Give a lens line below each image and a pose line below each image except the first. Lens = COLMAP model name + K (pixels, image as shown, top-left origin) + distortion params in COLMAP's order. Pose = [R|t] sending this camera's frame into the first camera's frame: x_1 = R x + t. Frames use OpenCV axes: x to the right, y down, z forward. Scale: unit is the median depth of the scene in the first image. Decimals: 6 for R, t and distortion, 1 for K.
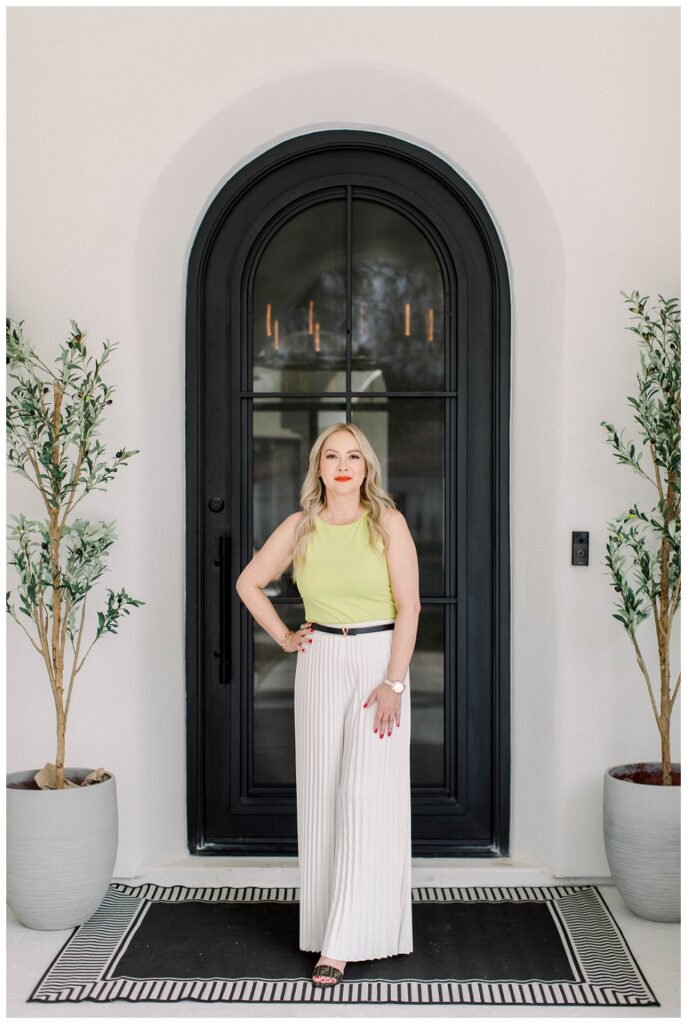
lens RADIAL K [[1456.5, 0, 343.7], [0, 1456.5, 511.1], [0, 0, 1]] dist [0.003328, -0.130593]
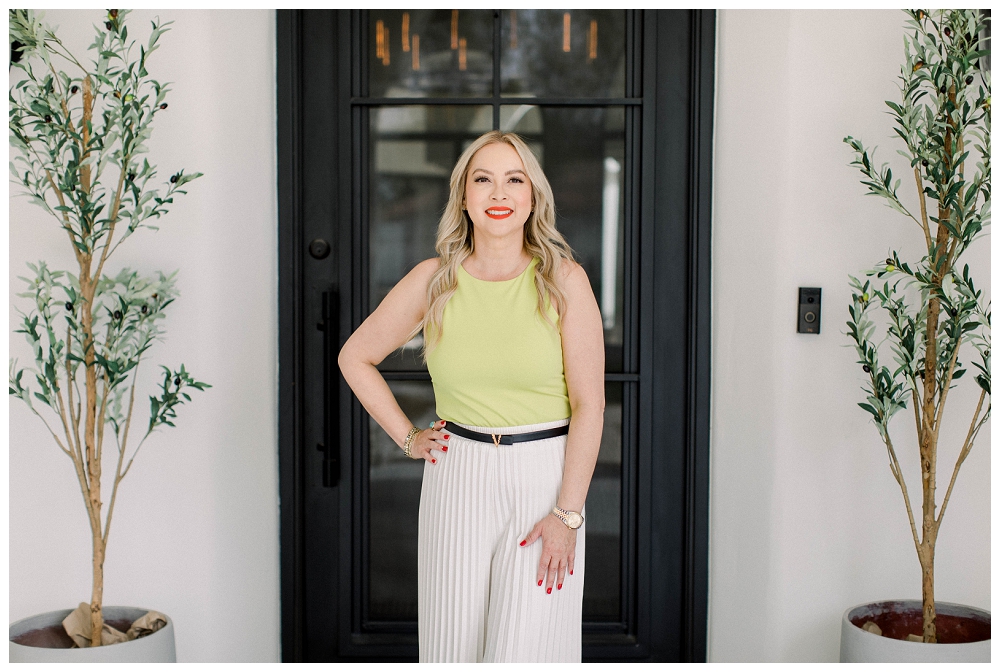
lens RADIAL K [[1422.4, 0, 497.6], [0, 1422.4, 309.5], [0, 0, 1]] dist [0.003328, -0.130593]
pose [[0.999989, 0.003970, 0.002680, 0.002792], [-0.004077, 0.999147, 0.041091, -0.004011], [-0.002514, -0.041102, 0.999152, 0.295428]]
